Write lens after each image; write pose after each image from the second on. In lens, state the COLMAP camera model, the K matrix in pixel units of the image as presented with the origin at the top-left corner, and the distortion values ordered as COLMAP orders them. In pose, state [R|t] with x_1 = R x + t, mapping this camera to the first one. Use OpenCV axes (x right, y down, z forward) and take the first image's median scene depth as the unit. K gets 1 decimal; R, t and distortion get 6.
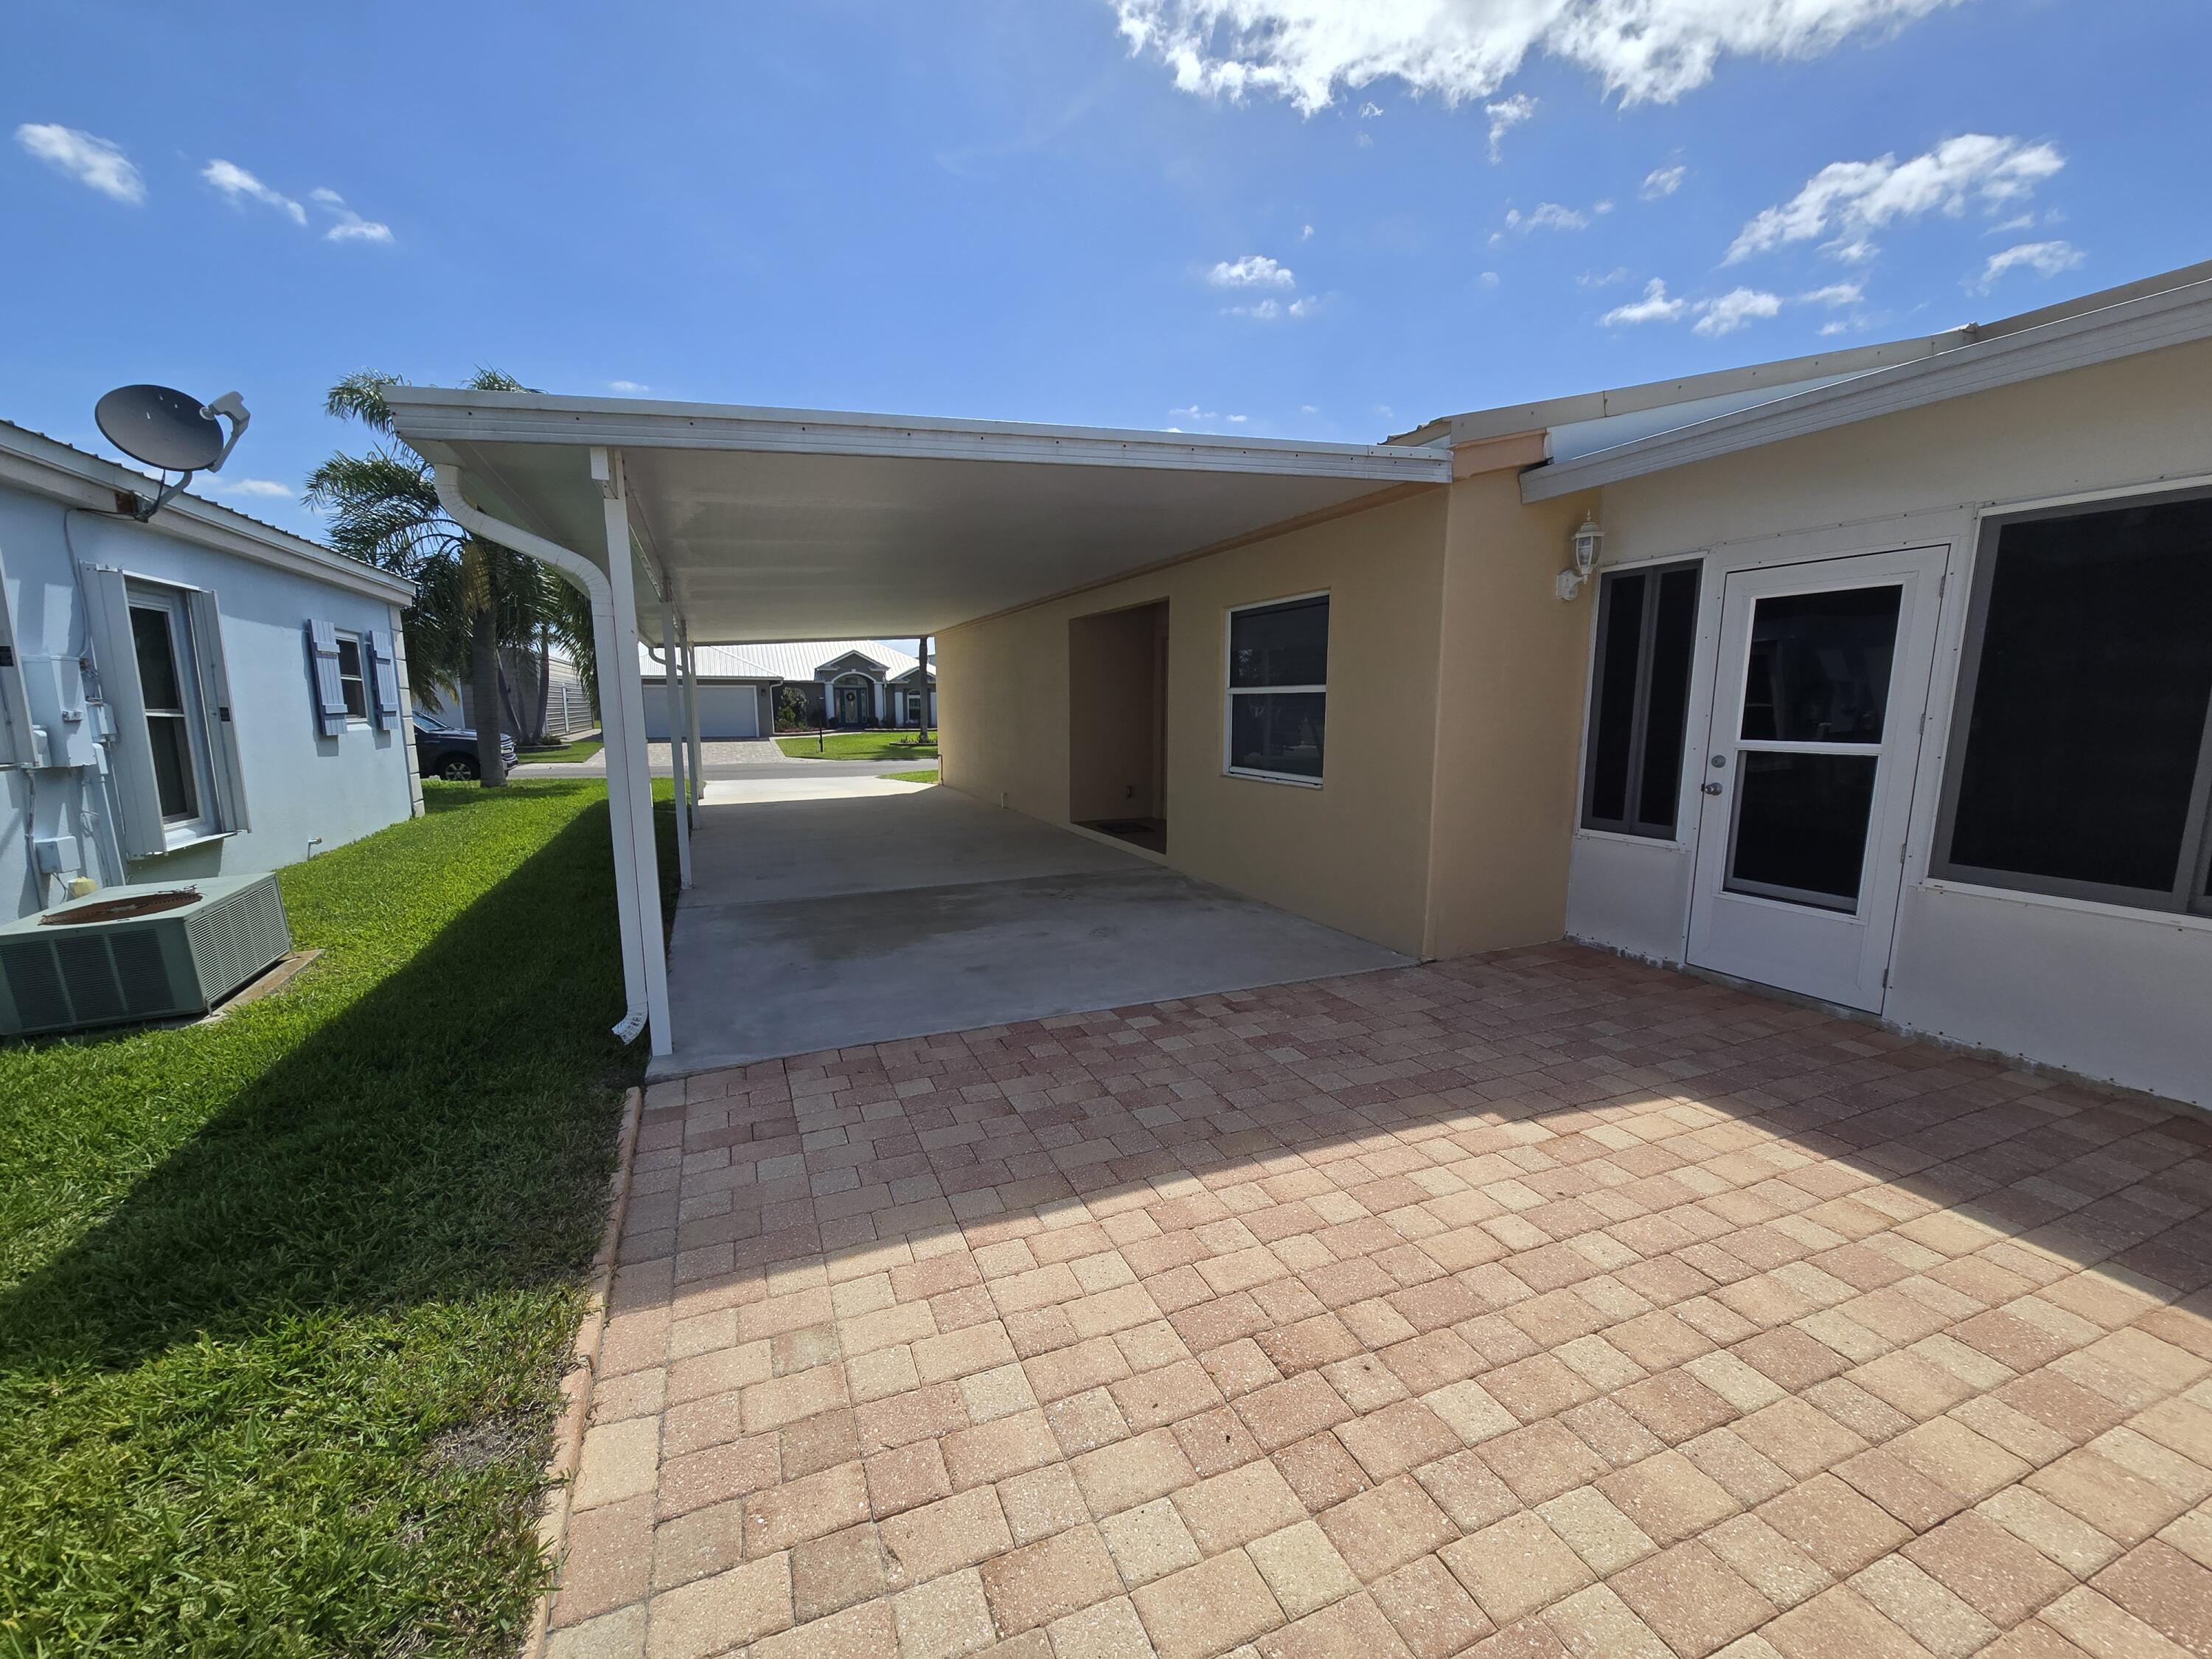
lens RADIAL K [[918.6, 0, 1105.3], [0, 918.6, 822.8], [0, 0, 1]] dist [-0.002035, -0.000322]
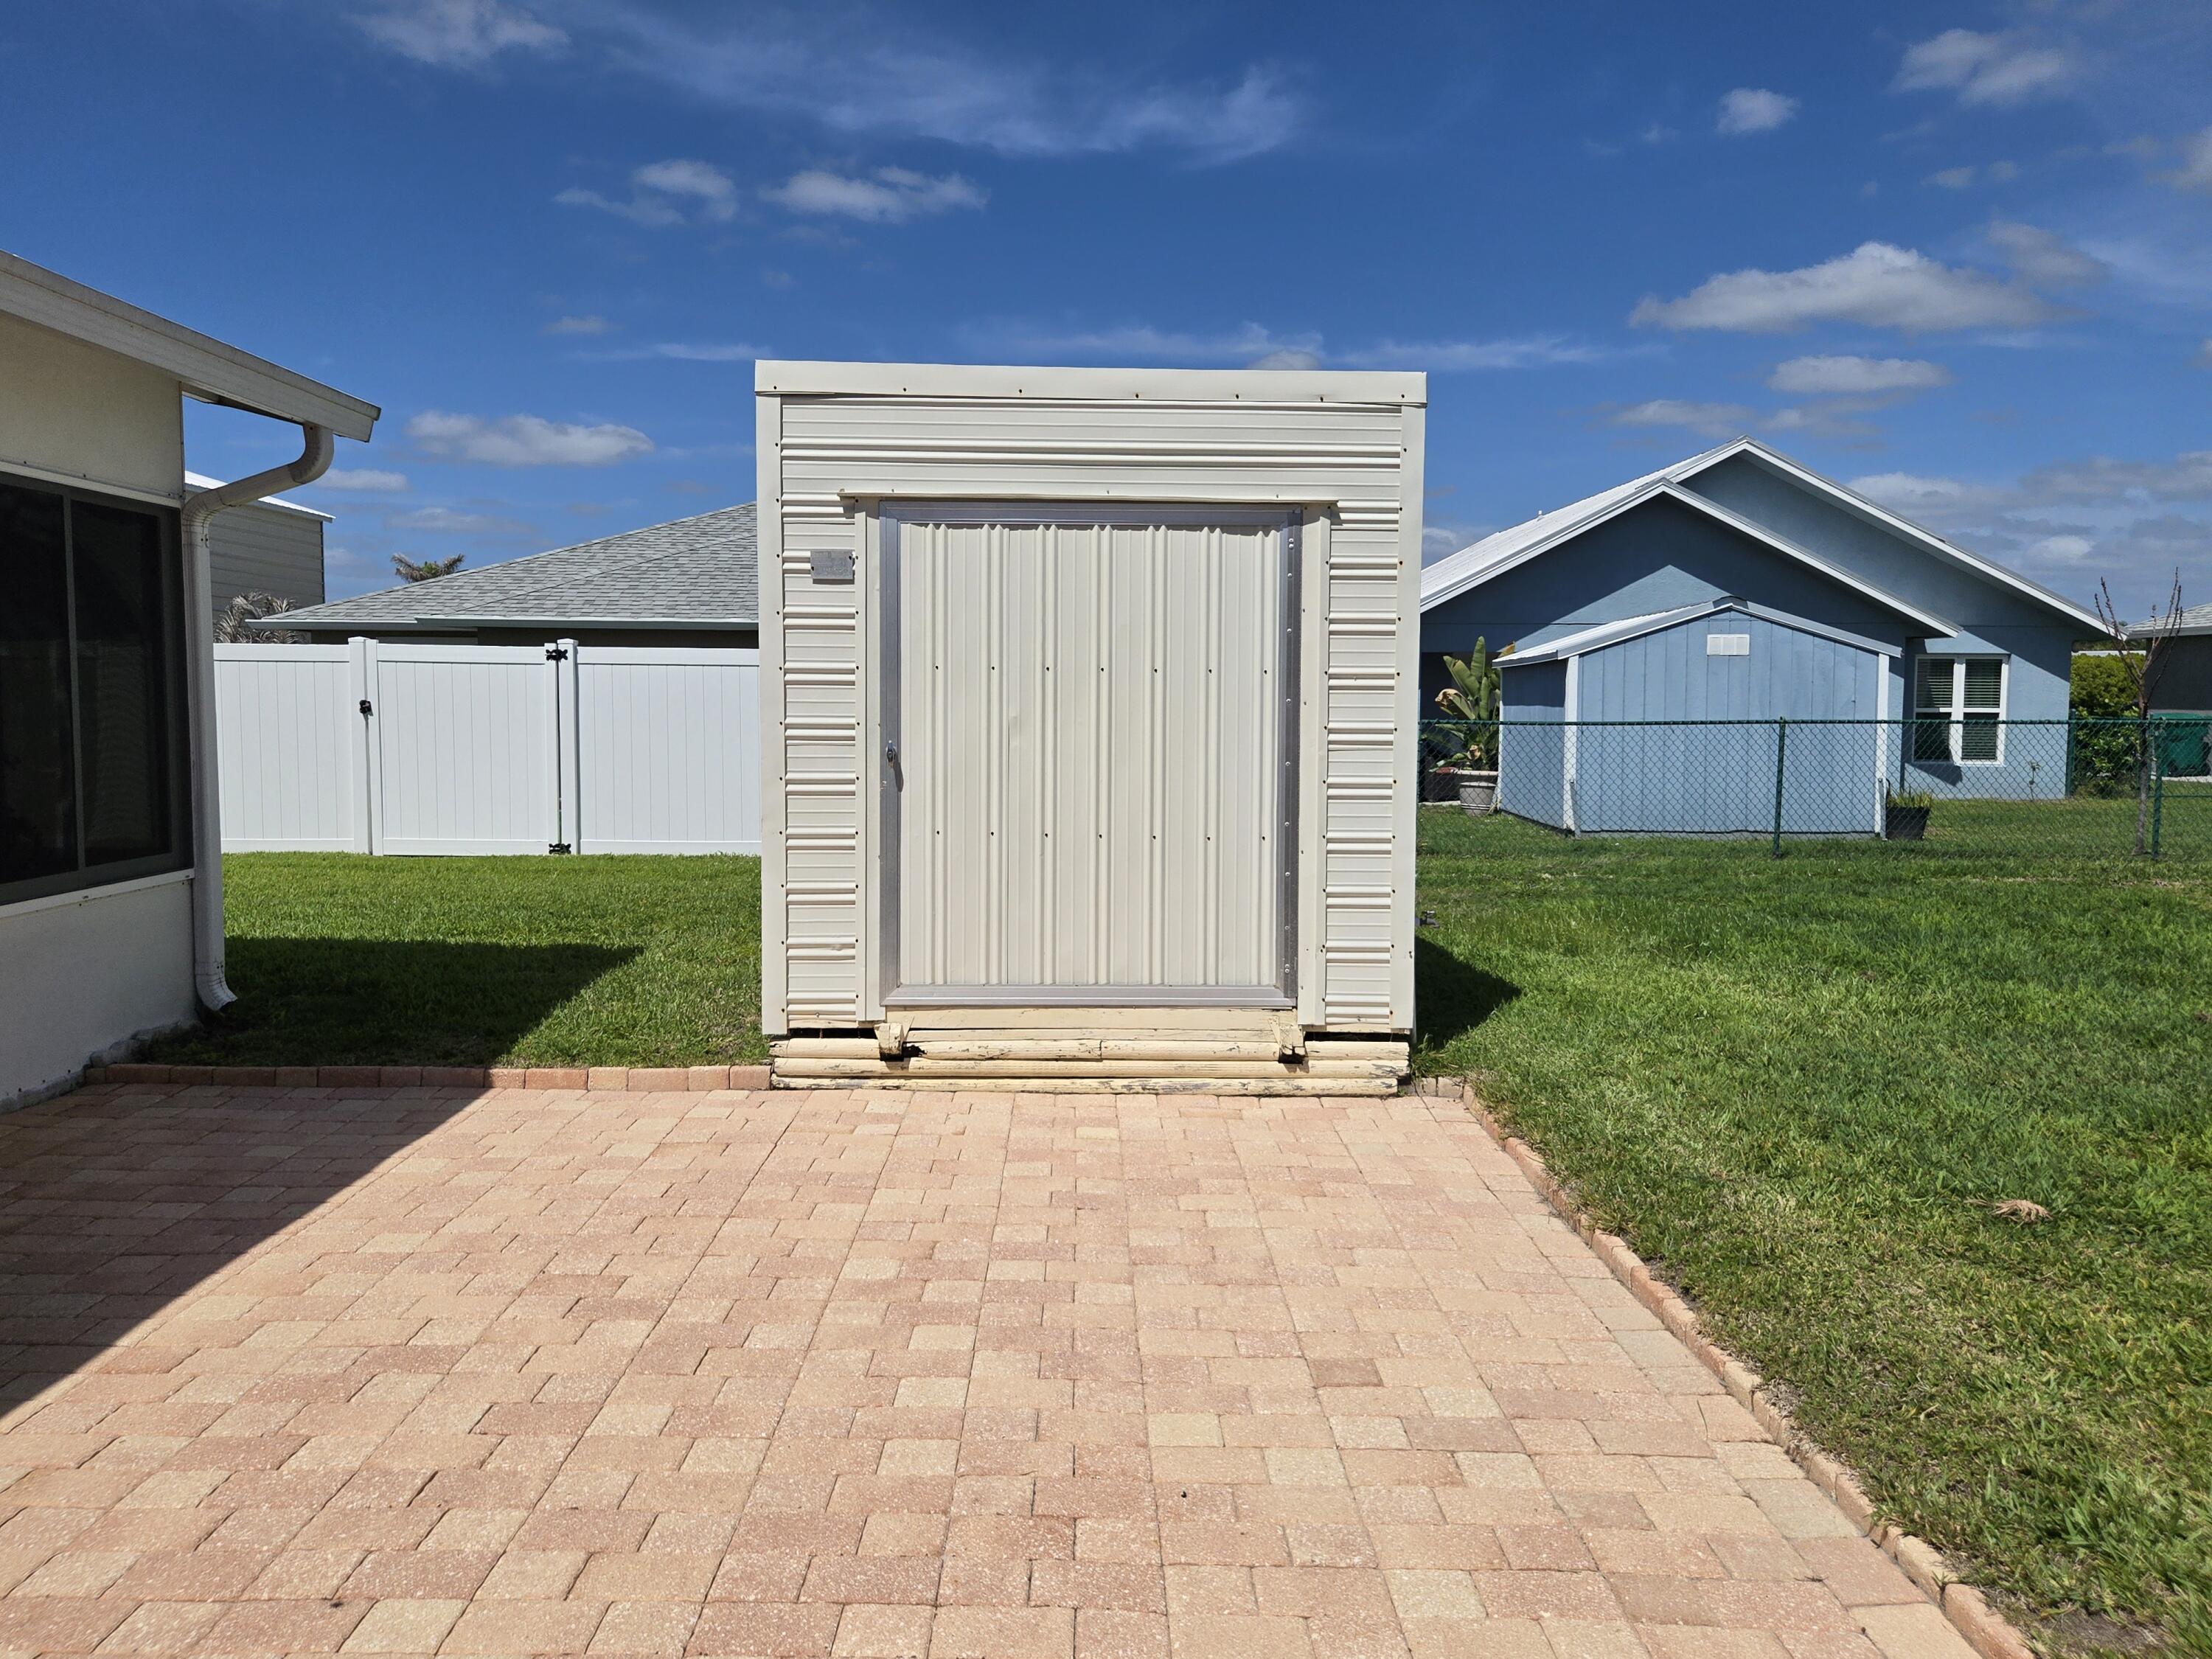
lens RADIAL K [[1655.2, 0, 1091.0], [0, 1655.2, 816.5], [0, 0, 1]] dist [0.020581, -0.014749]
pose [[-0.925761, -0.036106, 0.376381, -0.156606], [0.040203, 0.980388, 0.192932, -0.130408], [-0.375965, 0.193740, -0.906154, 0.988948]]
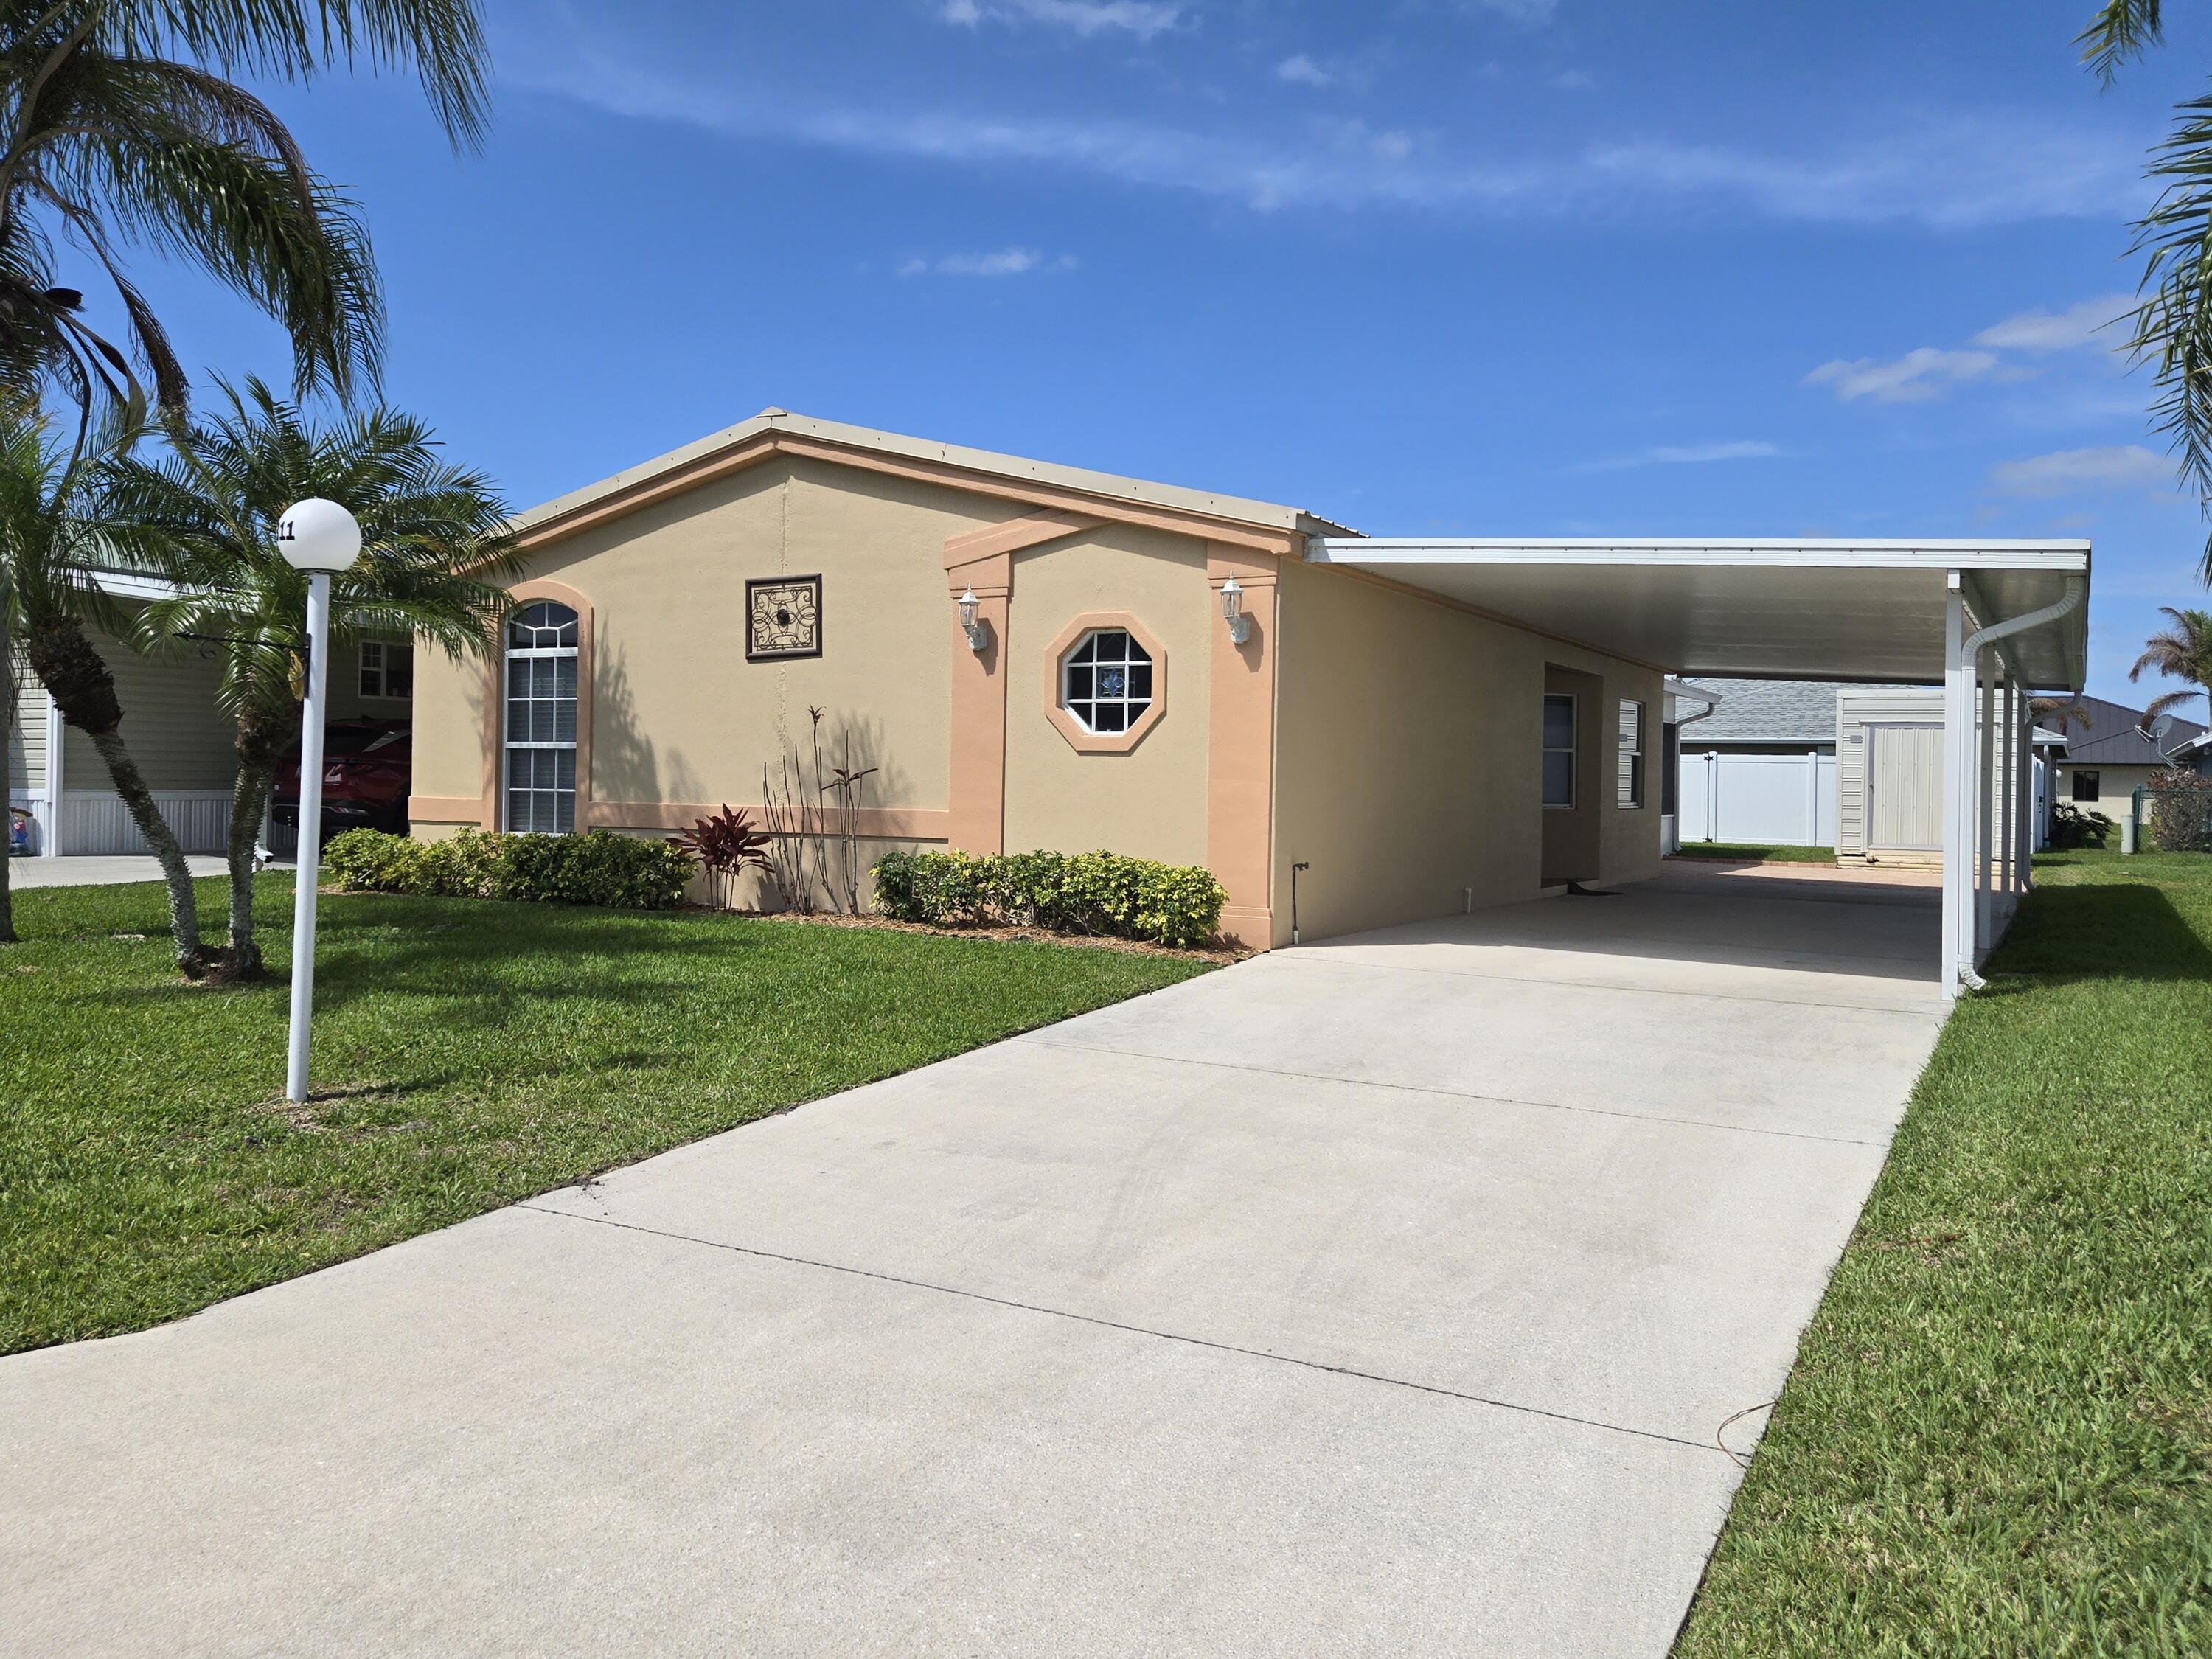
lens RADIAL K [[1655.2, 0, 1091.0], [0, 1655.2, 816.5], [0, 0, 1]] dist [0.020581, -0.014749]
pose [[-0.596425, -0.023606, 0.802321, -2.313242], [0.095192, 0.990433, 0.099904, -0.605901], [-0.797004, 0.135960, -0.588472, 5.020543]]
